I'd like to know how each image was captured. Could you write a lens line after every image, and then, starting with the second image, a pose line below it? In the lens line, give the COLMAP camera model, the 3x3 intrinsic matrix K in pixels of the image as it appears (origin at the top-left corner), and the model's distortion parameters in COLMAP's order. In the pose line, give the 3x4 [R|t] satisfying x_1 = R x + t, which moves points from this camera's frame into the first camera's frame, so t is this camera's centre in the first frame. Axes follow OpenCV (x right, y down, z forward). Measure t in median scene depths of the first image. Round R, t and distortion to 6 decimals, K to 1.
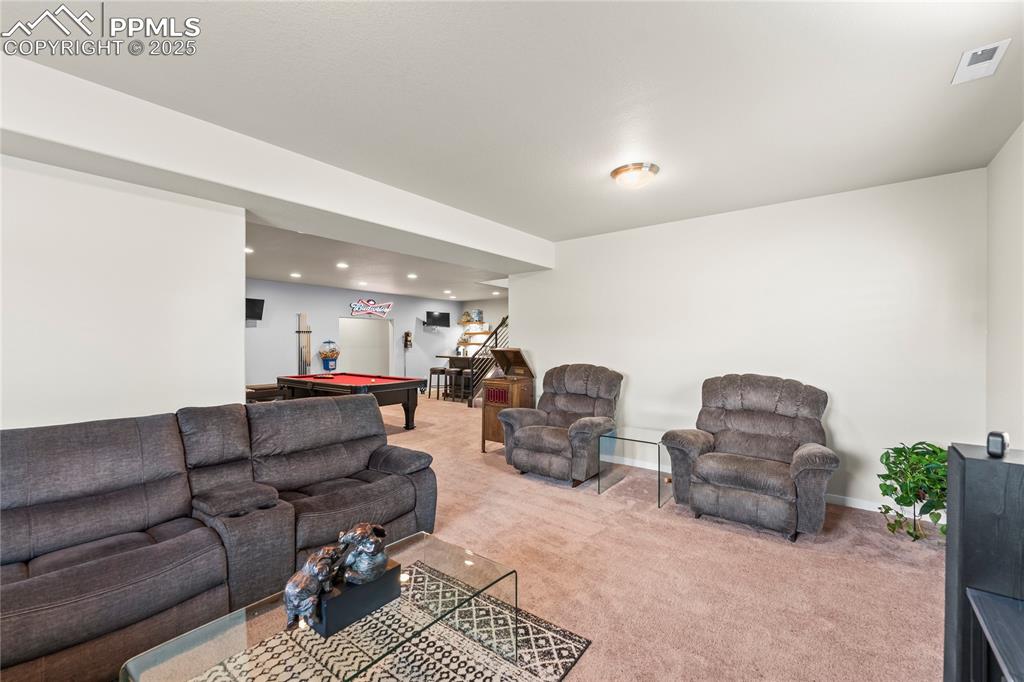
lens RADIAL K [[421.6, 0, 507.3], [0, 421.6, 335.6], [0, 0, 1]] dist [-0.000167, -0.000426]
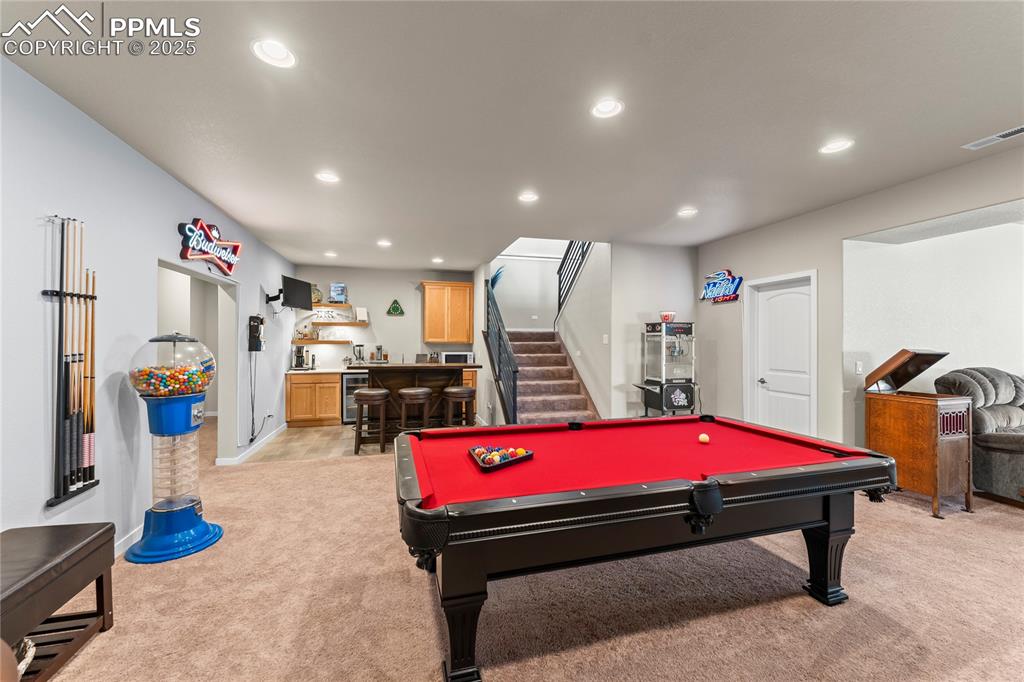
lens RADIAL K [[407.9, 0, 509.2], [0, 407.9, 338.2], [0, 0, 1]] dist [-0.003052, -0.000615]
pose [[0.589232, 0.007320, 0.807931, -0.458626], [-0.019009, 0.999808, 0.004805, 0.008468], [-0.807740, -0.018189, 0.589258, 0.575924]]
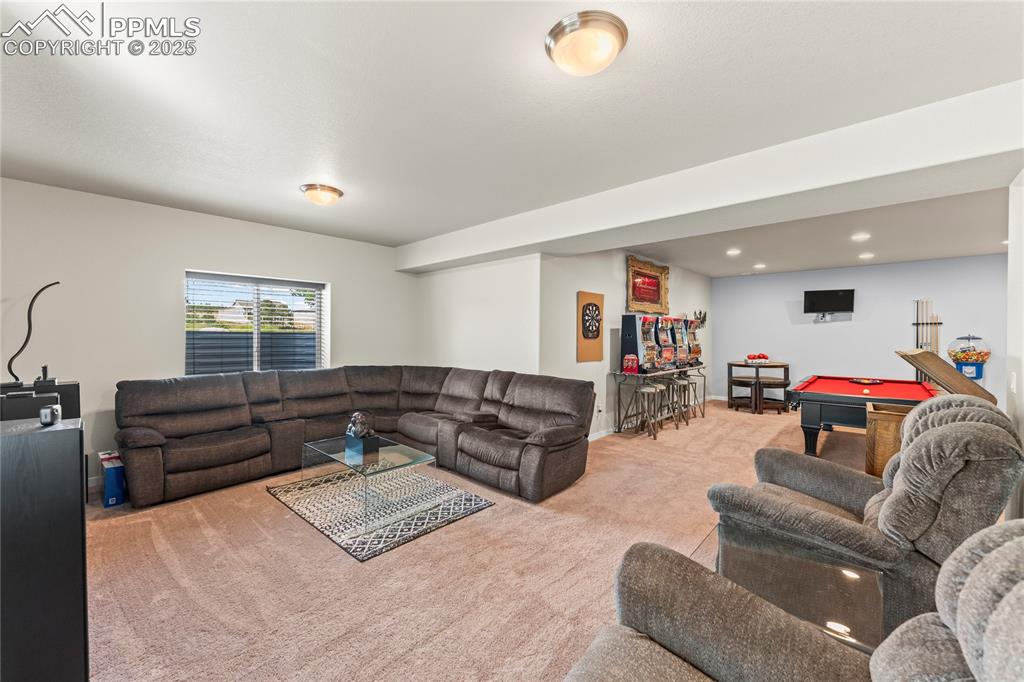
lens RADIAL K [[407.9, 0, 509.2], [0, 407.9, 338.2], [0, 0, 1]] dist [-0.003052, -0.000615]
pose [[-0.082922, 0.006081, -0.996538, 0.257961], [0.012328, 0.999911, 0.005075, 0.003137], [0.996480, -0.011865, -0.082989, 0.283174]]
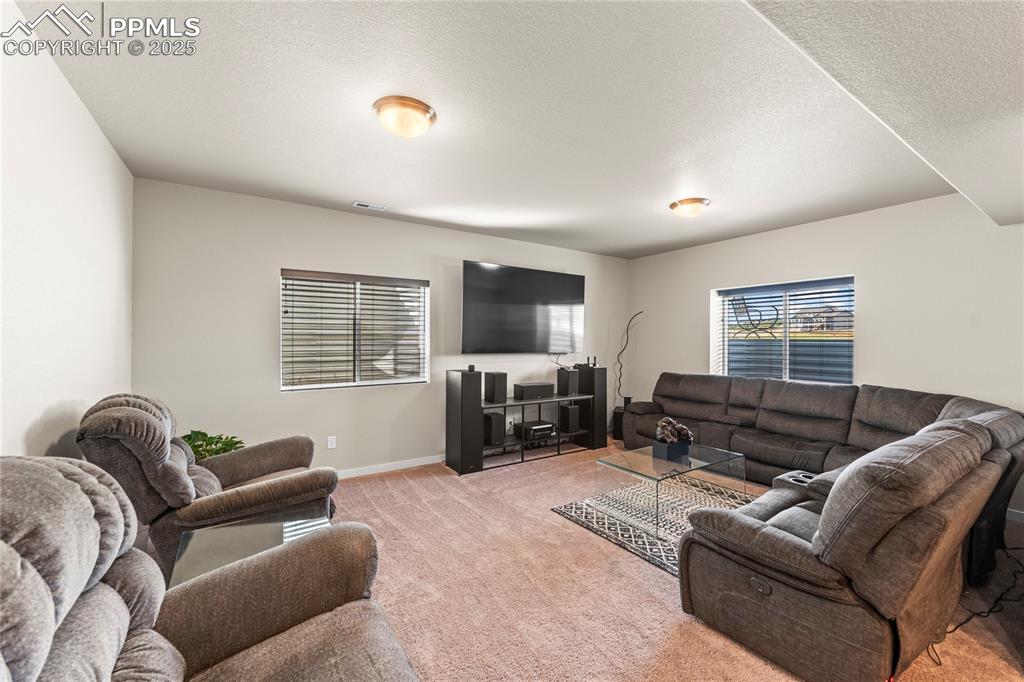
lens RADIAL K [[407.9, 0, 509.2], [0, 407.9, 338.2], [0, 0, 1]] dist [-0.003052, -0.000615]
pose [[-0.946037, -0.003265, 0.324042, -0.034193], [-0.012734, 0.999552, -0.027103, 0.010095], [-0.323809, -0.029767, -0.945654, 0.483287]]
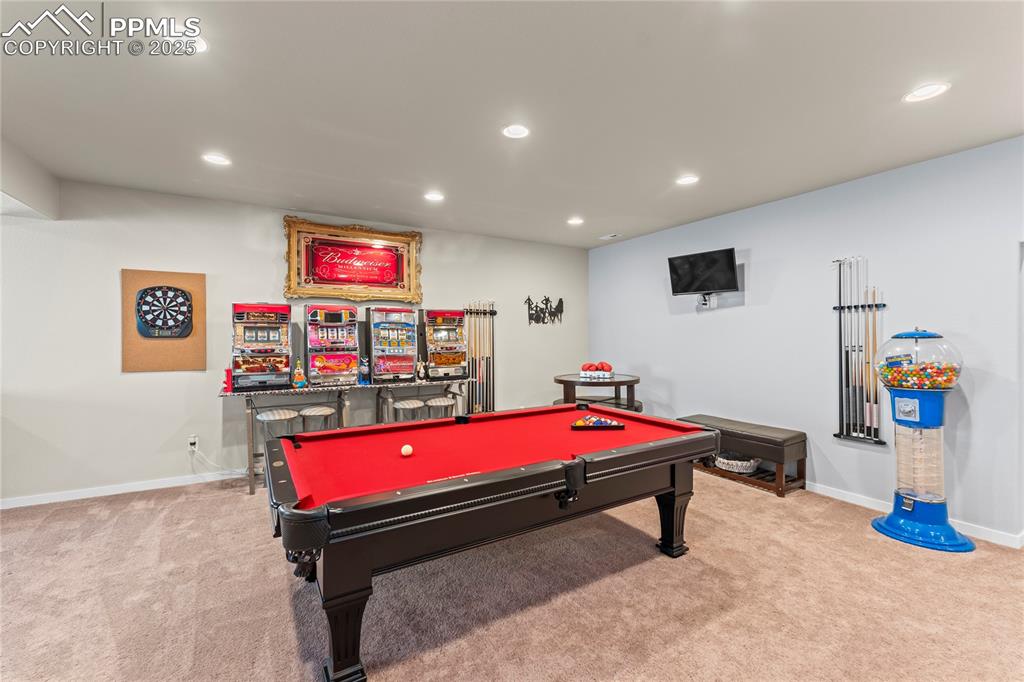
lens RADIAL K [[435.0, 0, 512.0], [0, 435.0, 341.0], [0, 0, 1]] dist [0.014288, -0.000023]
pose [[-0.370994, 0.007655, -0.928604, -0.015128], [0.014664, 0.999890, 0.002383, 0.013317], [0.928520, -0.012733, -0.371065, 0.755296]]
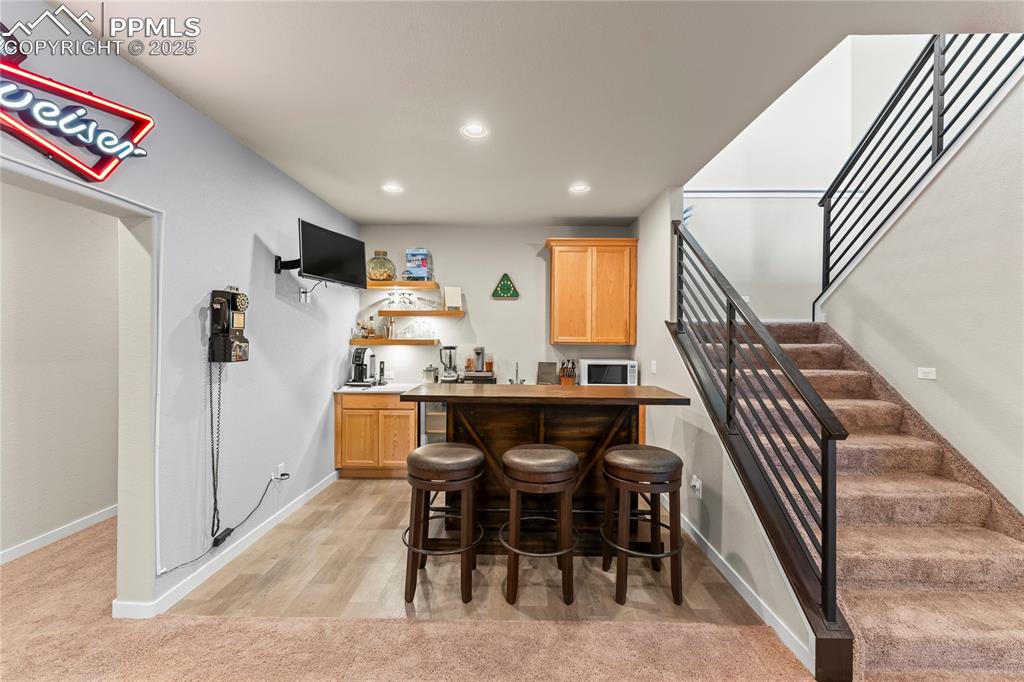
lens RADIAL K [[407.9, 0, 509.2], [0, 407.9, 338.2], [0, 0, 1]] dist [-0.003052, -0.000615]
pose [[0.792760, 0.004379, 0.609518, -0.268828], [-0.017584, 0.999722, 0.015687, 0.011181], [-0.609280, -0.023154, 0.792617, 0.800500]]
